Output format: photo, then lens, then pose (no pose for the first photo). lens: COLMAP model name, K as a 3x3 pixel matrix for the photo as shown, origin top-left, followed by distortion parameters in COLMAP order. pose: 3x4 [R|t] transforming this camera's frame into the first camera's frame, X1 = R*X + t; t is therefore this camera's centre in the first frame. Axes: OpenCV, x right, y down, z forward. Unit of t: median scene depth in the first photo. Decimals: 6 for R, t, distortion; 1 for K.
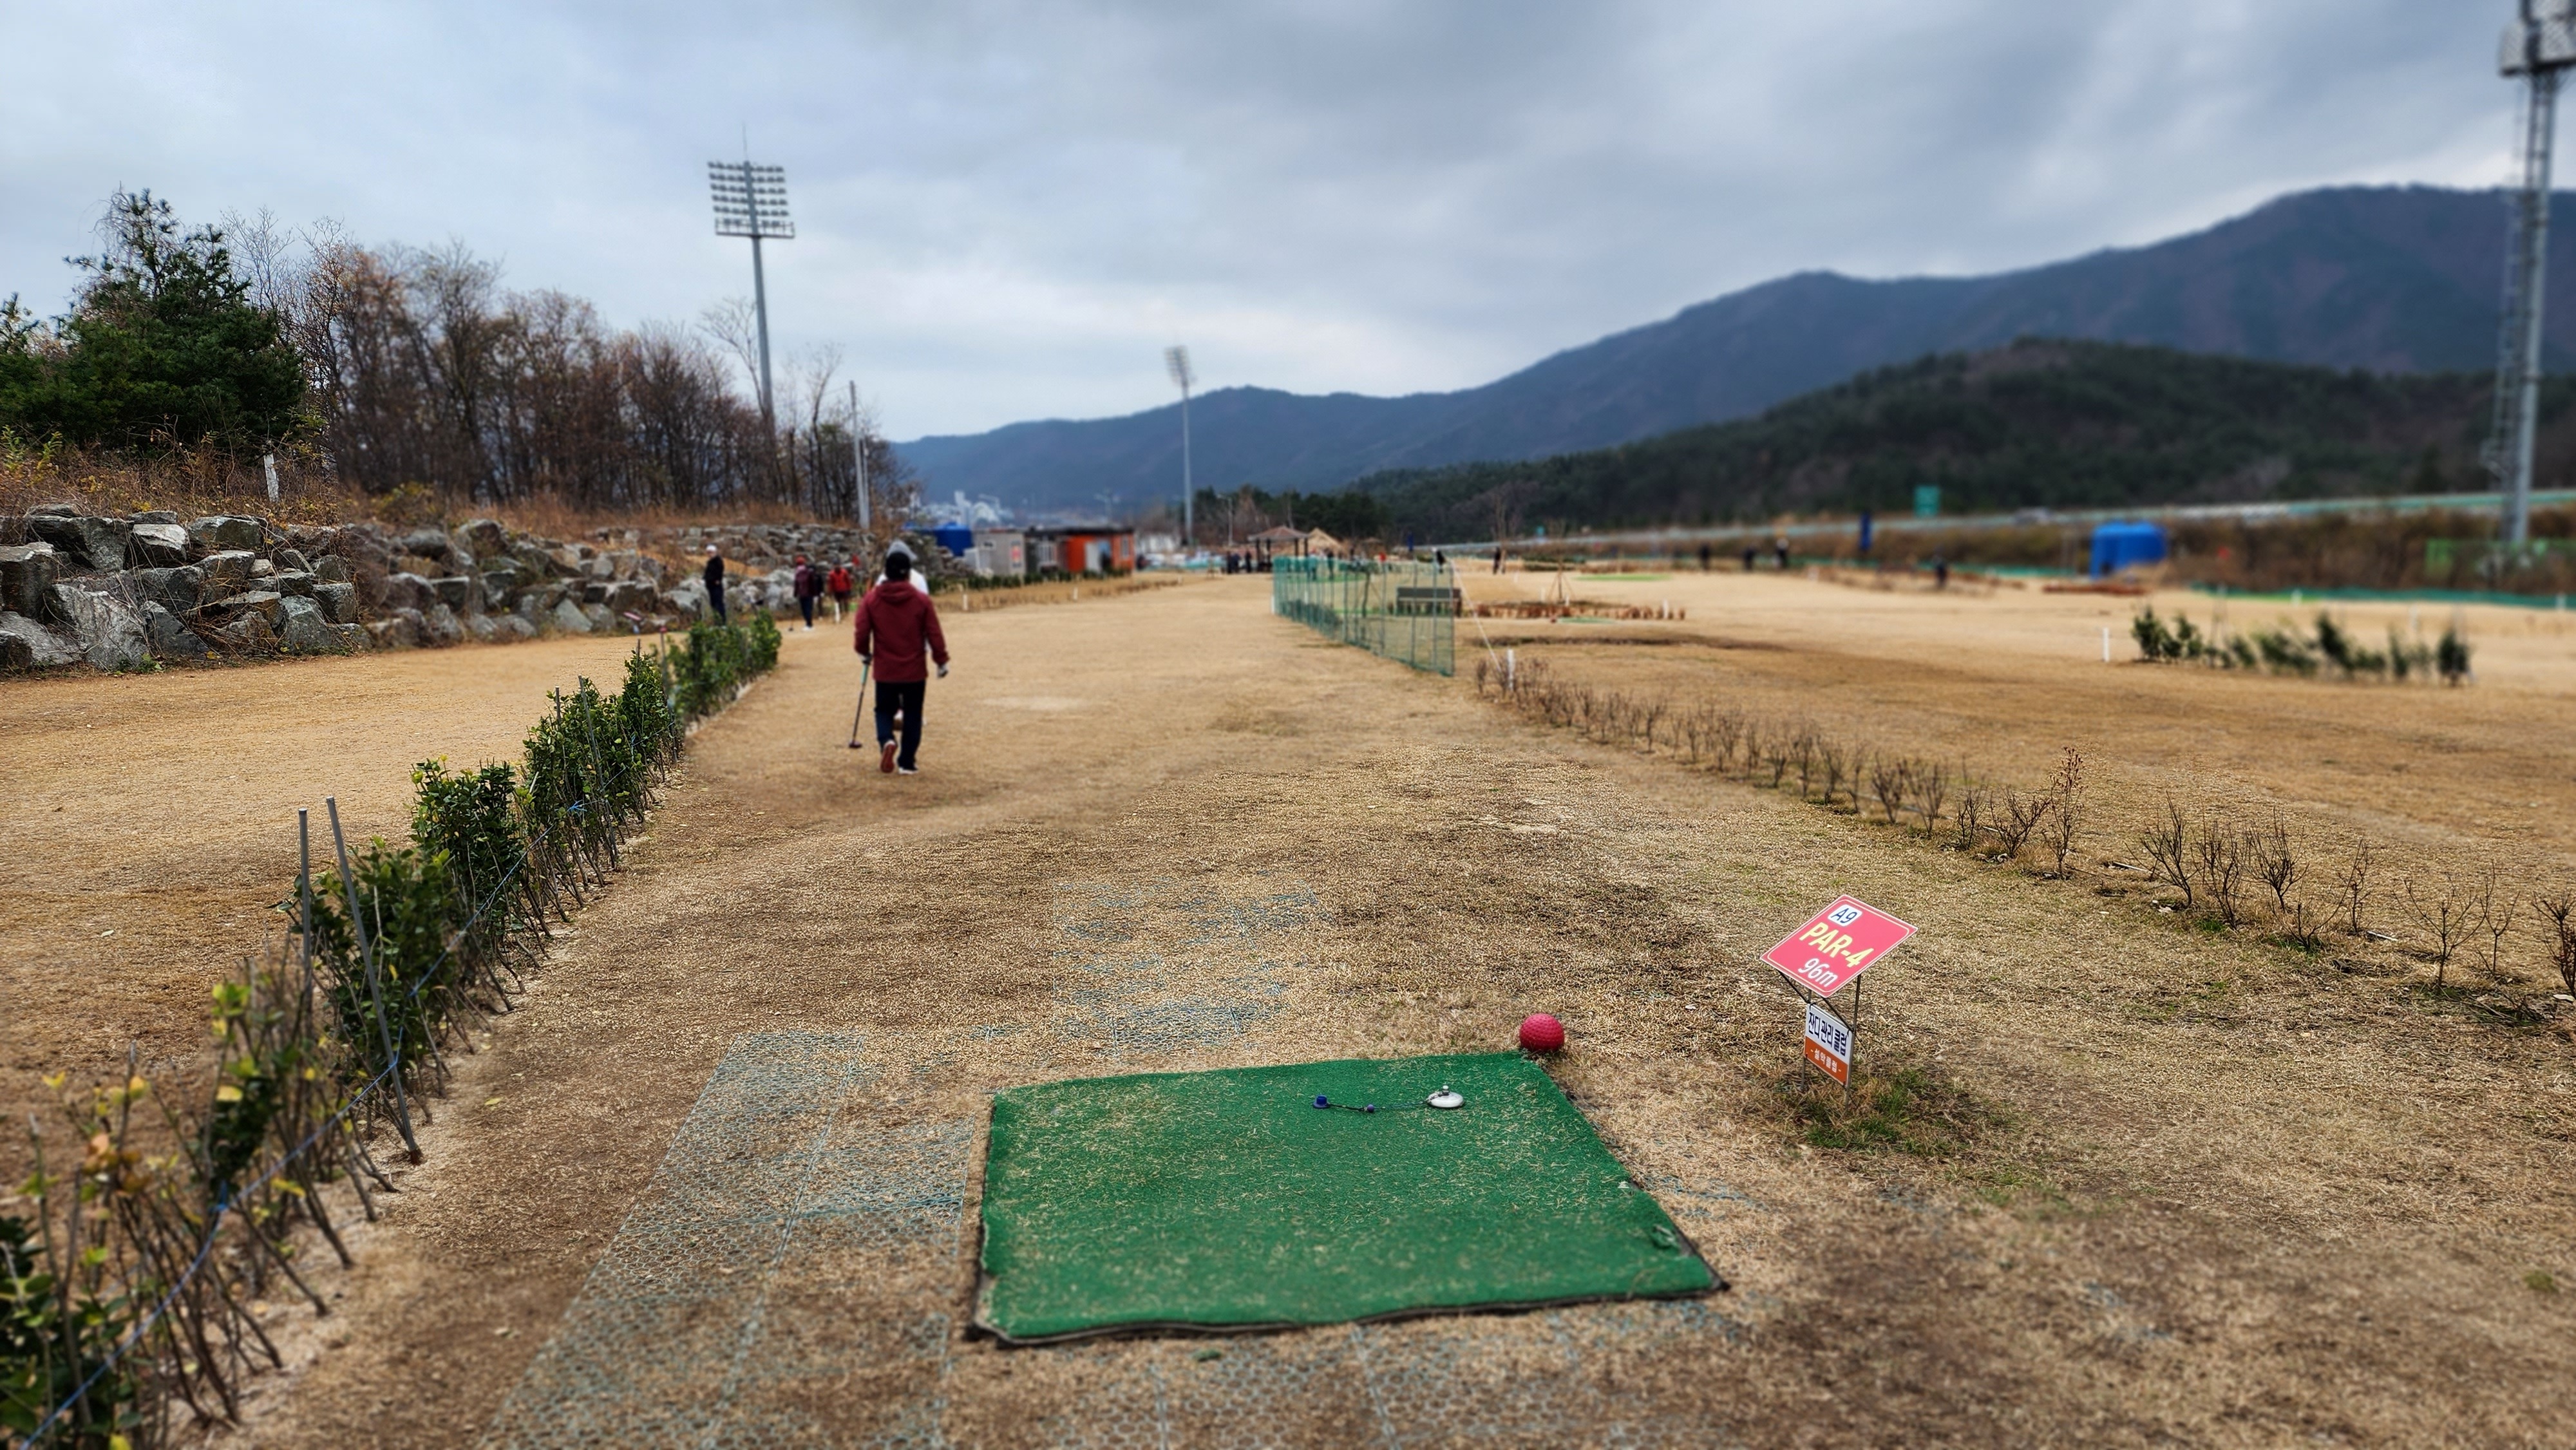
lens RADIAL K [[1740.4, 0, 1277.8], [0, 1740.4, 743.6], [0, 0, 1]] dist [0.085499, -0.076497]
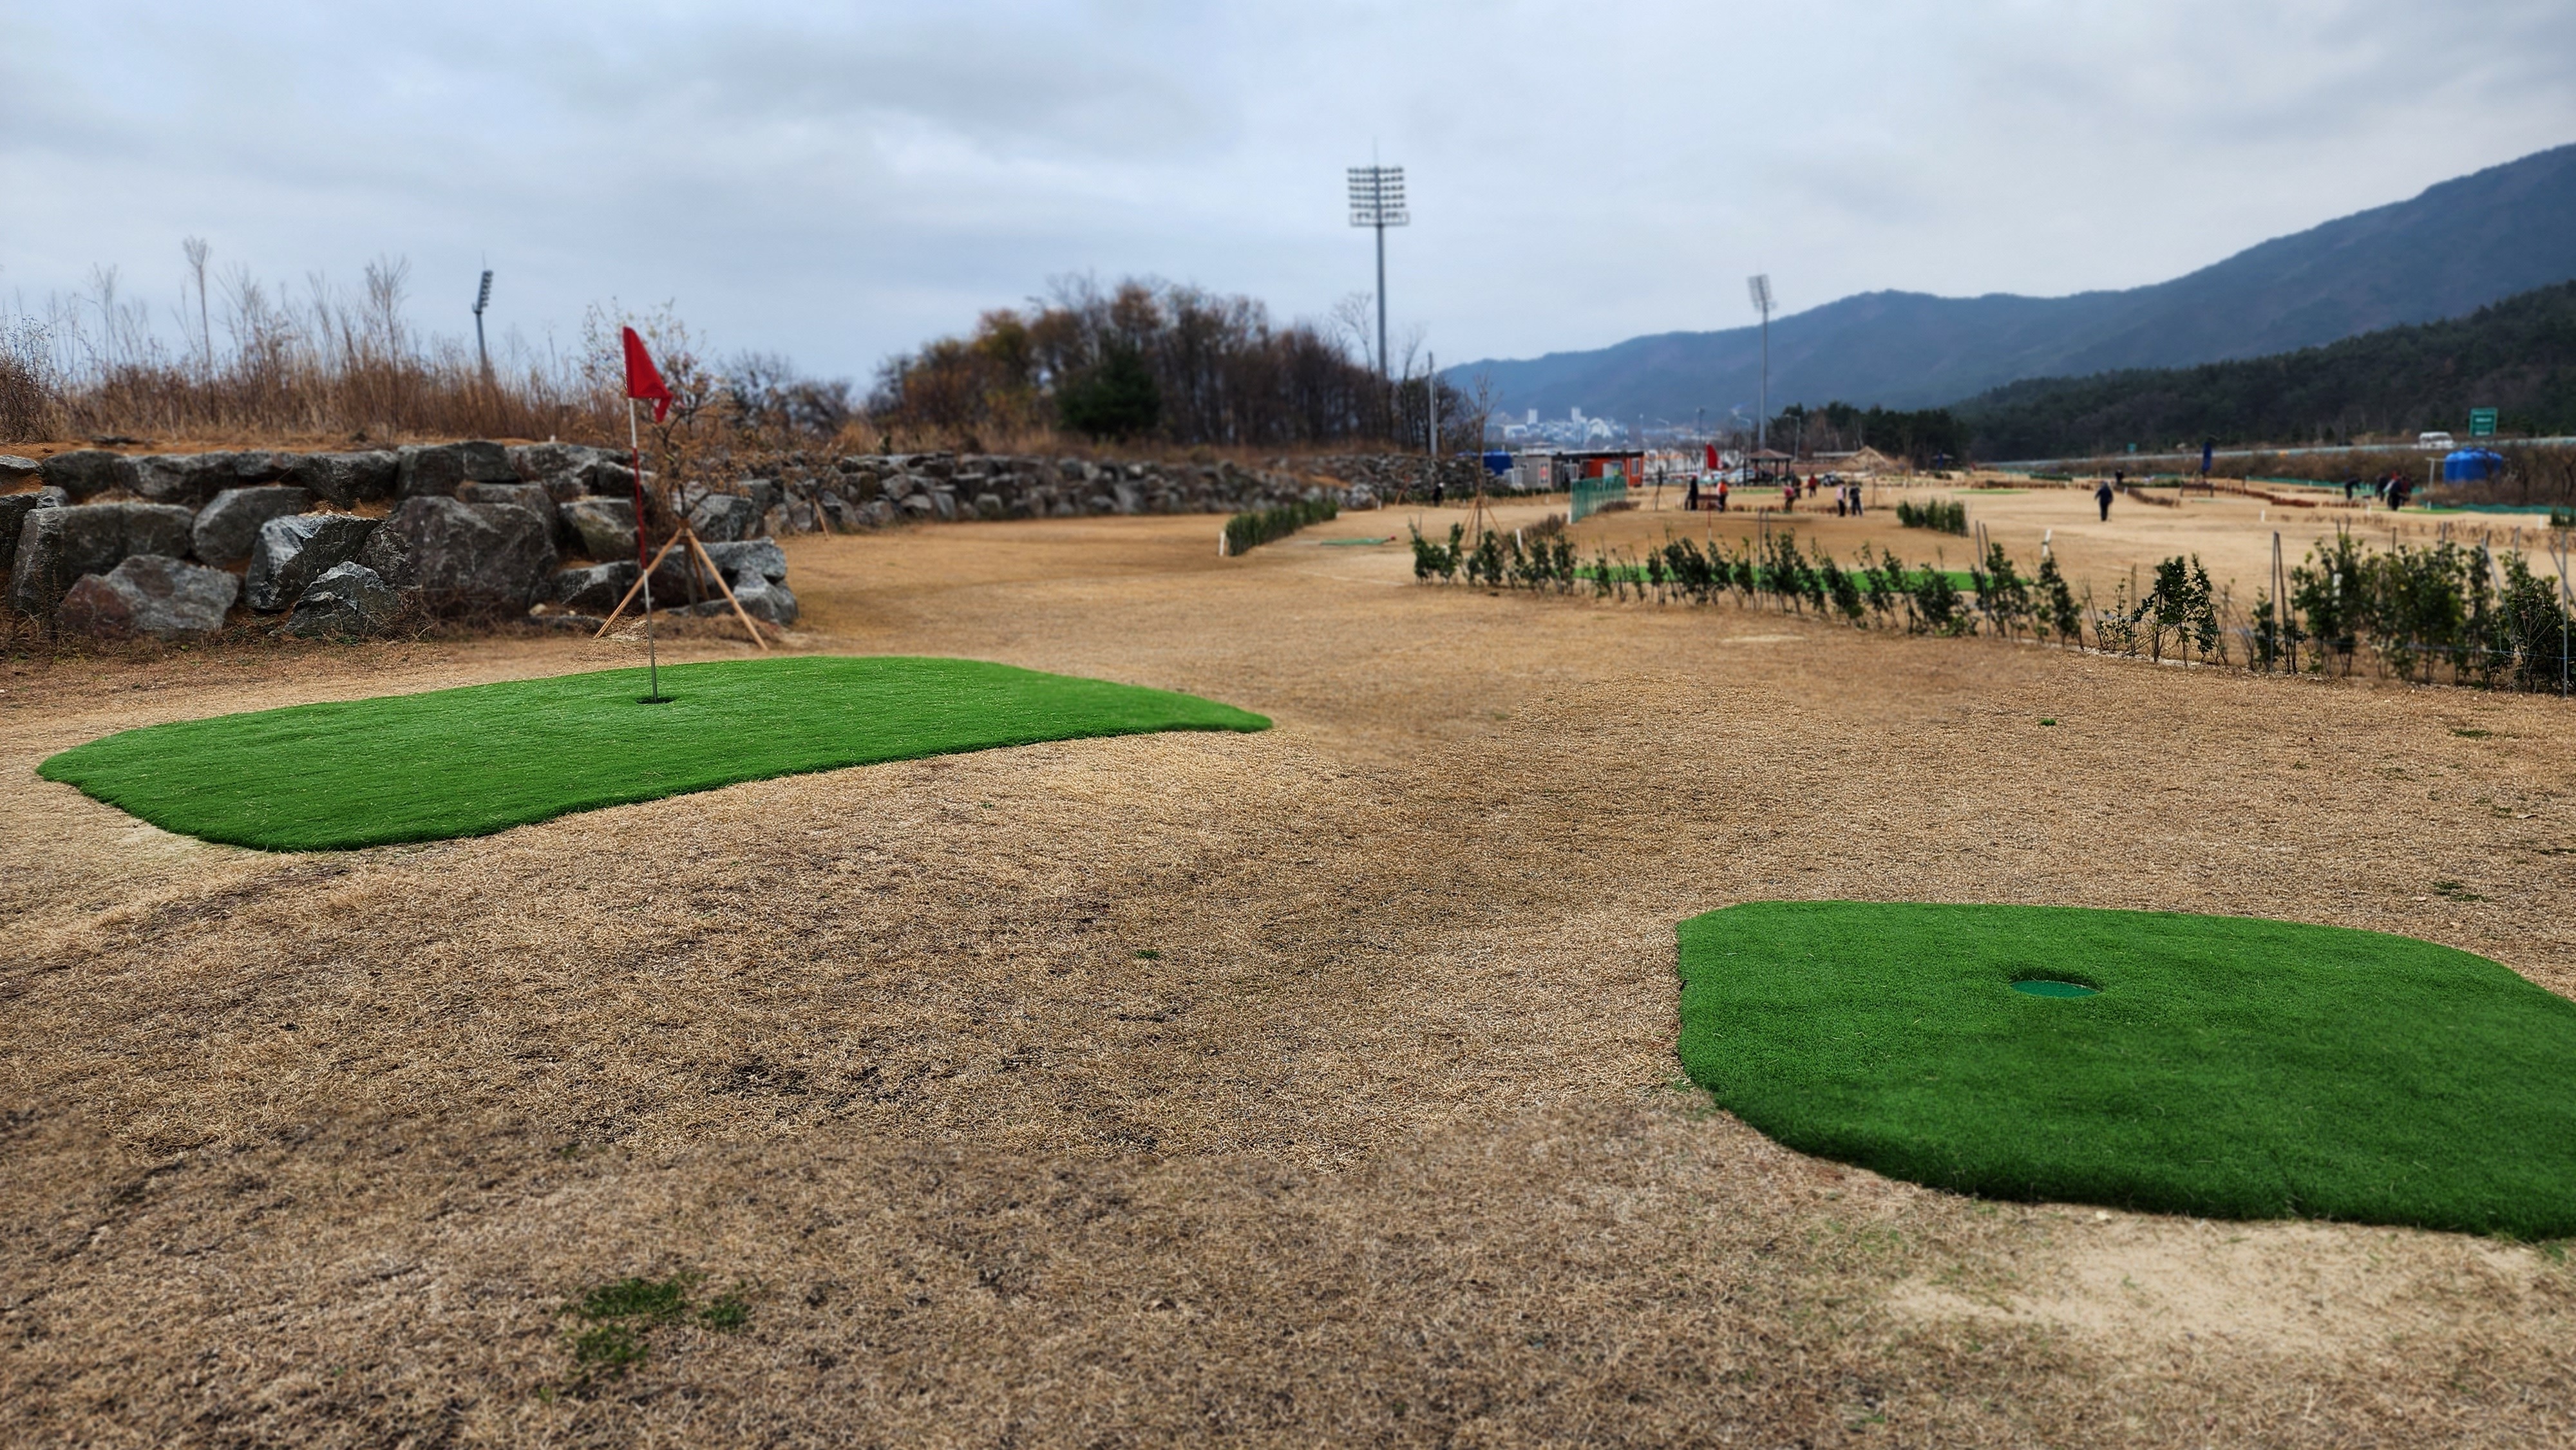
lens RADIAL K [[1740.4, 0, 1311.2], [0, 1740.4, 745.2], [0, 0, 1]] dist [0.085499, -0.076497]
pose [[0.946260, 0.056179, -0.318491, 0.151997], [-0.040736, 0.997658, 0.054950, 0.043427], [0.320832, -0.039023, 0.946332, -0.433339]]
